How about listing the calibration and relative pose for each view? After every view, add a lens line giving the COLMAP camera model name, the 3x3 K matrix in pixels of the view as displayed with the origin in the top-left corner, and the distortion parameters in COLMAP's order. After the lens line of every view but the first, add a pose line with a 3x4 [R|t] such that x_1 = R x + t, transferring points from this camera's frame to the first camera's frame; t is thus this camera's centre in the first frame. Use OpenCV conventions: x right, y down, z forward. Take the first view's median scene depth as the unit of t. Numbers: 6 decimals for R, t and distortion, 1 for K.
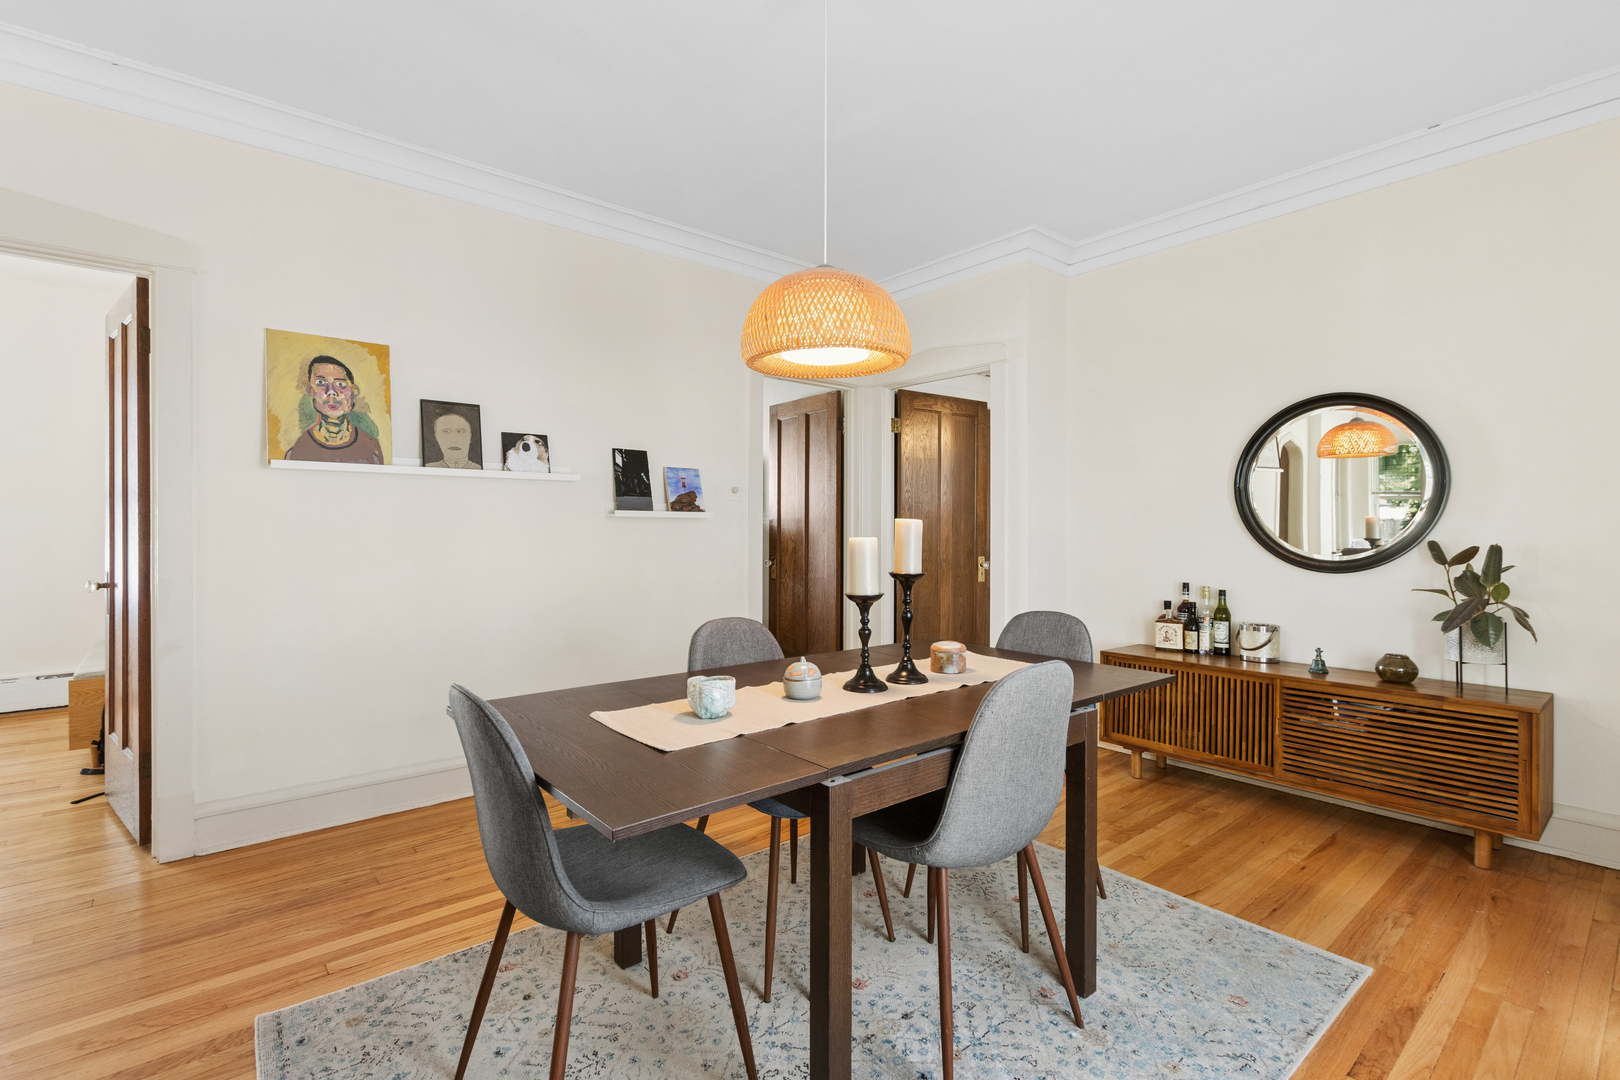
lens RADIAL K [[729.3, 0, 810.3], [0, 729.3, 536.4], [0, 0, 1]] dist [0.001587, -0.001206]
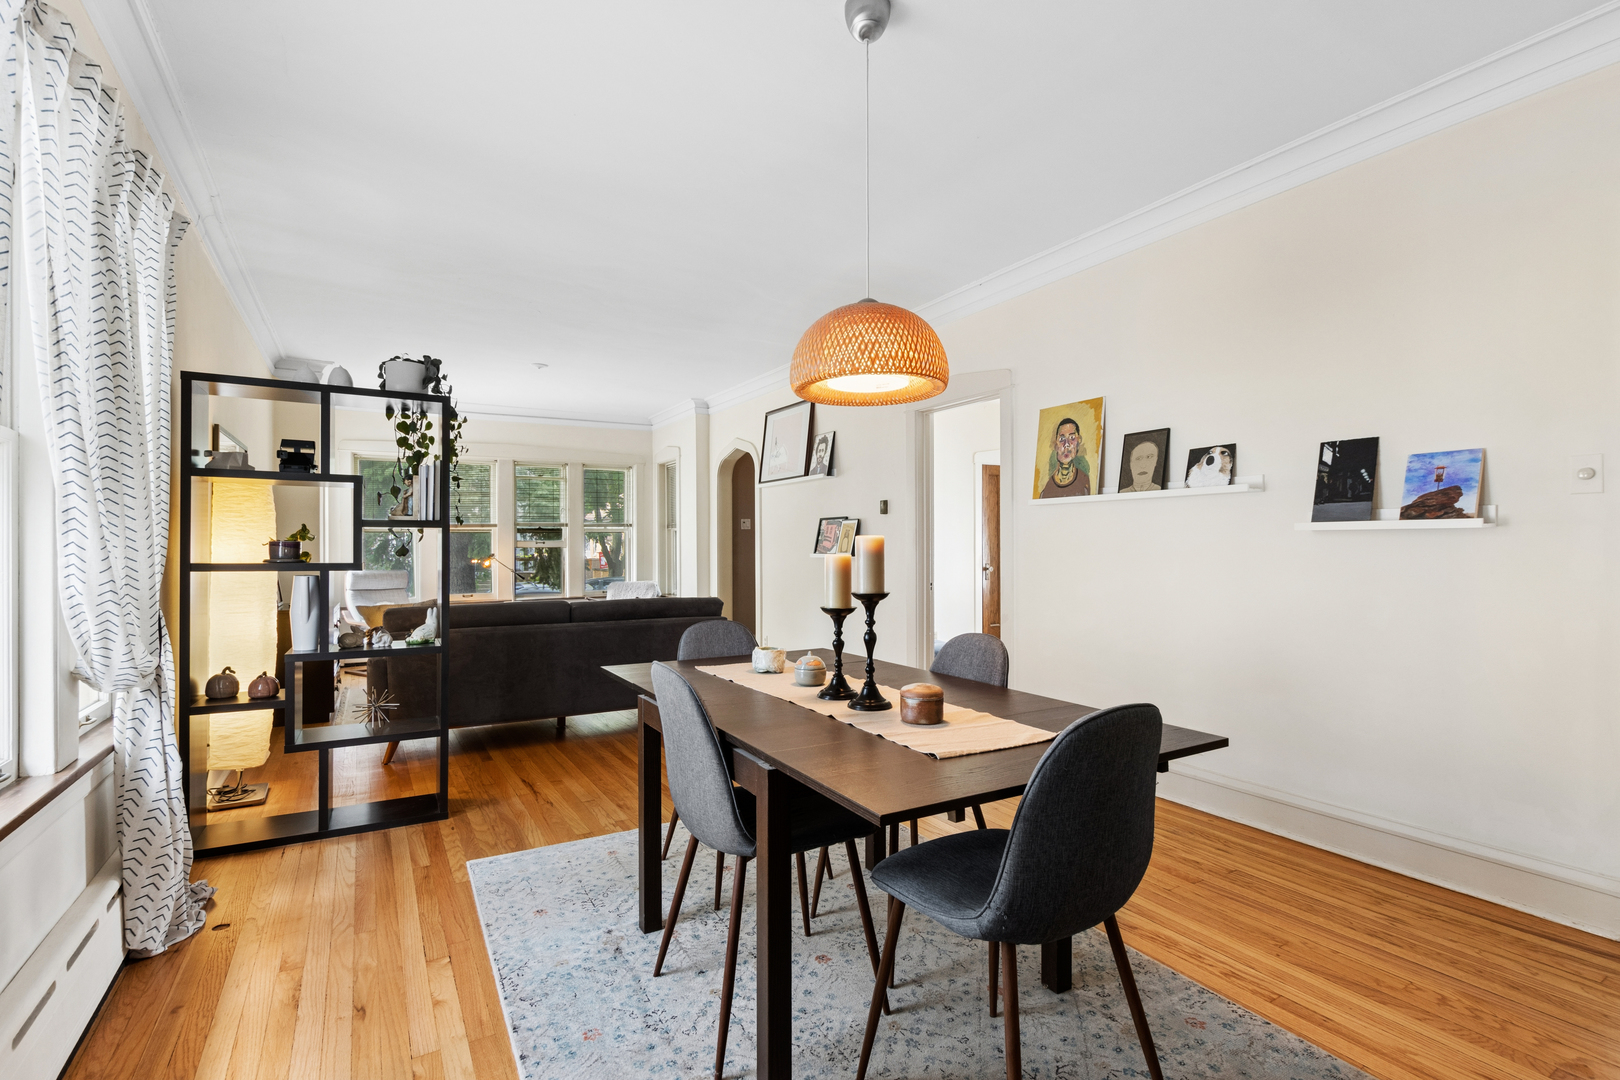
lens RADIAL K [[729.3, 0, 808.6], [0, 729.3, 545.9], [0, 0, 1]] dist [0.001587, -0.001206]
pose [[-0.138204, -0.004497, -0.990394, 0.649420], [-0.010220, 0.999943, -0.003115, -0.002464], [0.990351, 0.009691, -0.138242, 0.633620]]
